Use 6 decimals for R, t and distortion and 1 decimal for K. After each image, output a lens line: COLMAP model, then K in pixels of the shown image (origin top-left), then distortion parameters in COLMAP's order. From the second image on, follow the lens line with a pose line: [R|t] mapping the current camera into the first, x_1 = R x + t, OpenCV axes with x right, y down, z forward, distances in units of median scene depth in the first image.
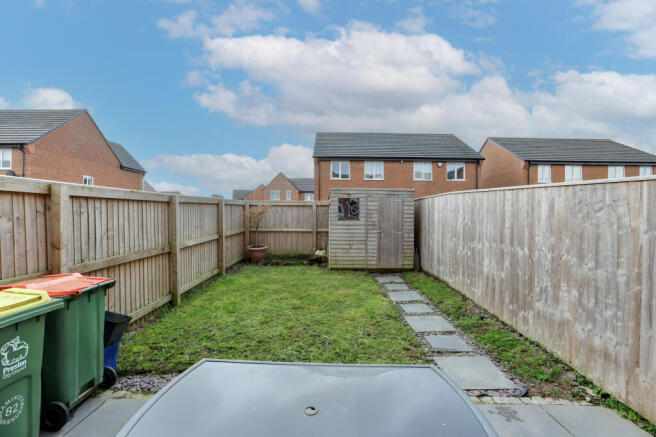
lens RADIAL K [[299.6, 0, 328.1], [0, 299.6, 222.4], [0, 0, 1]] dist [-0.056687, 0.022501]
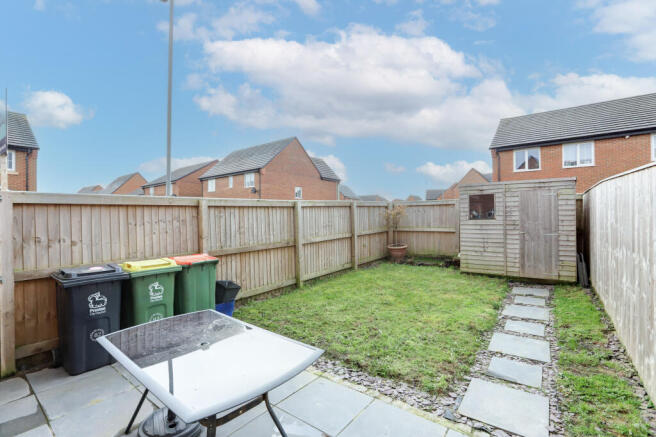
lens RADIAL K [[299.6, 0, 328.1], [0, 299.6, 222.4], [0, 0, 1]] dist [-0.056687, 0.022501]
pose [[0.799417, -0.004520, -0.600759, 0.319095], [0.003780, 0.999990, -0.002493, 0.002835], [0.600764, -0.000278, 0.799426, 0.038501]]
